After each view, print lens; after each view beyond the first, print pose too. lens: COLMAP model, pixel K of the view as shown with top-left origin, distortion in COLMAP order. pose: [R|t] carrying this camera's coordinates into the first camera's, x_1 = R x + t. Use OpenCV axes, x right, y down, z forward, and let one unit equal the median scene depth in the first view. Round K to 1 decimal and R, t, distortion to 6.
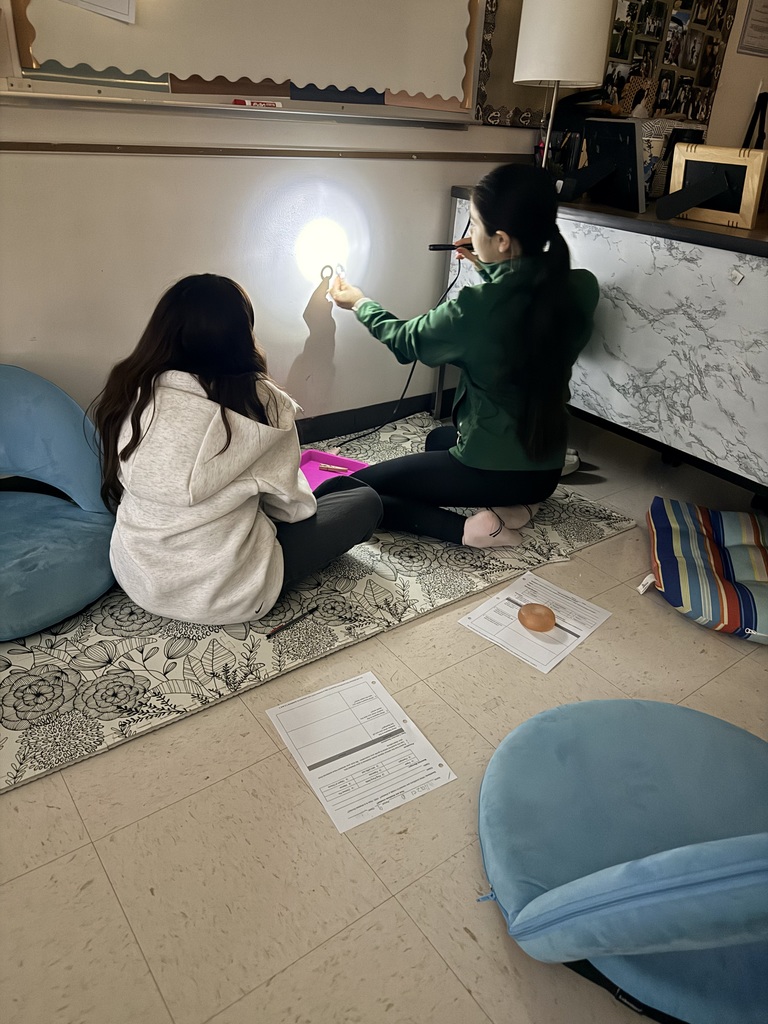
lens RADIAL K [[720.5, 0, 381.3], [0, 720.5, 513.7], [0, 0, 1]] dist [-0.038388, 0.004586]
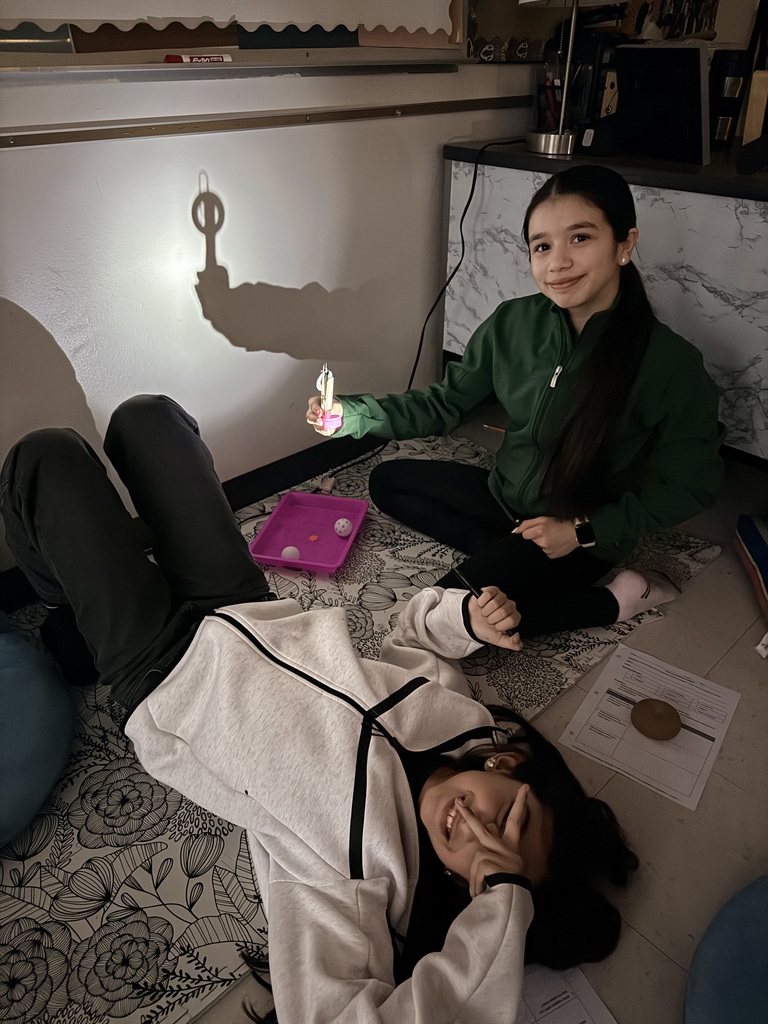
lens RADIAL K [[720.5, 0, 386.6], [0, 720.5, 509.5], [0, 0, 1]] dist [-0.038388, 0.004586]
pose [[0.989794, -0.122821, 0.072270, -0.103073], [0.118038, 0.990738, 0.067119, -0.173353], [-0.079845, -0.057903, 0.995124, 0.283402]]
